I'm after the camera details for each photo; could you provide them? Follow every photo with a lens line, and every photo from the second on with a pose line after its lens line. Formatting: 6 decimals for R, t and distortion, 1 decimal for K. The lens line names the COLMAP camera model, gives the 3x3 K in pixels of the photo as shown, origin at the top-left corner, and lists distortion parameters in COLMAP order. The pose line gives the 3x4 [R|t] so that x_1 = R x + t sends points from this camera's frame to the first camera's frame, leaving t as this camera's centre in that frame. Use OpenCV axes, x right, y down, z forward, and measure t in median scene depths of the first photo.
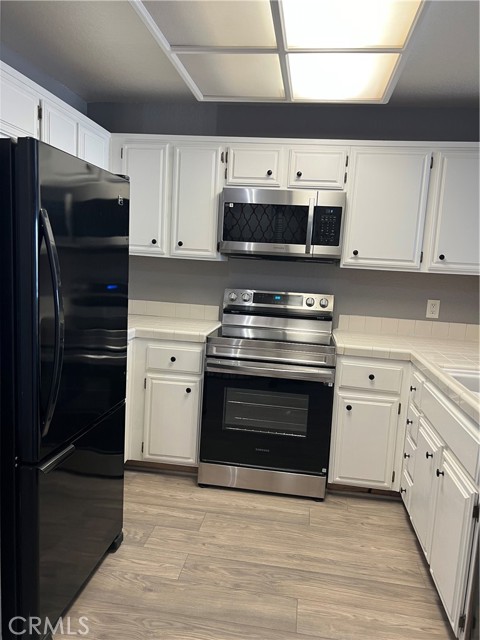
lens RADIAL K [[479.0, 0, 237.9], [0, 479.0, 322.3], [0, 0, 1]] dist [0.035714, -0.036087]
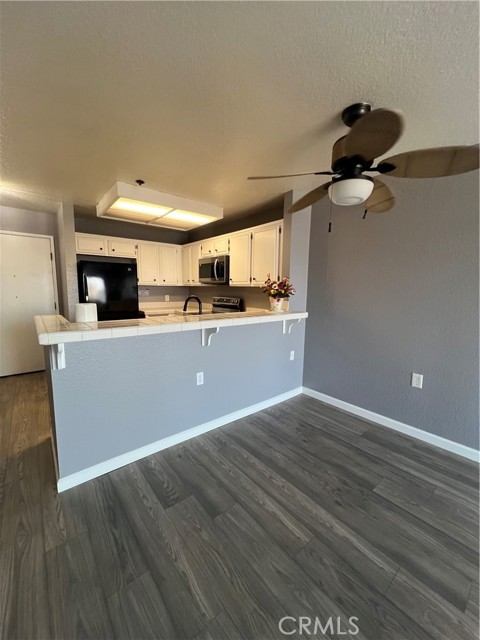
lens RADIAL K [[258.7, 0, 239.8], [0, 258.7, 318.4], [0, 0, 1]] dist [-0.003672, -0.000742]
pose [[0.741435, 0.030993, -0.670309, 1.195596], [-0.050996, 0.998646, -0.010232, 0.059739], [0.669084, 0.041769, 0.742012, 0.093969]]
